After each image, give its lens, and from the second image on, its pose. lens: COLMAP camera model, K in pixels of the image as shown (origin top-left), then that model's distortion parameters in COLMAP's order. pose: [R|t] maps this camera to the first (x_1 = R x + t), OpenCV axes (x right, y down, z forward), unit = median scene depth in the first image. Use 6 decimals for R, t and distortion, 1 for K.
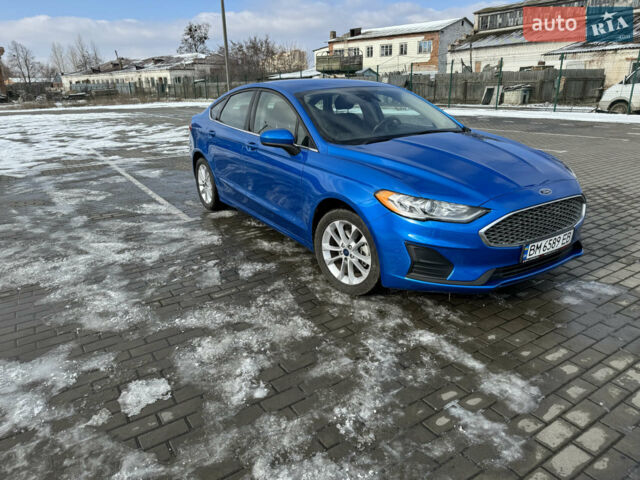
lens RADIAL K [[441.9, 0, 320.4], [0, 441.9, 240.7], [0, 0, 1]] dist [0.023089, -0.015187]
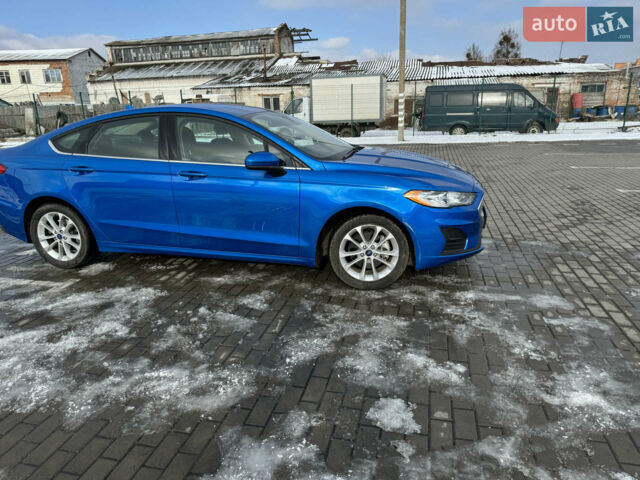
lens RADIAL K [[441.9, 0, 320.0], [0, 441.9, 238.8], [0, 0, 1]] dist [0.023089, -0.015187]
pose [[0.735290, -0.190644, 0.650387, -0.735218], [0.234573, 0.971899, 0.019692, -0.057838], [-0.635865, 0.138084, 0.759348, 0.217027]]
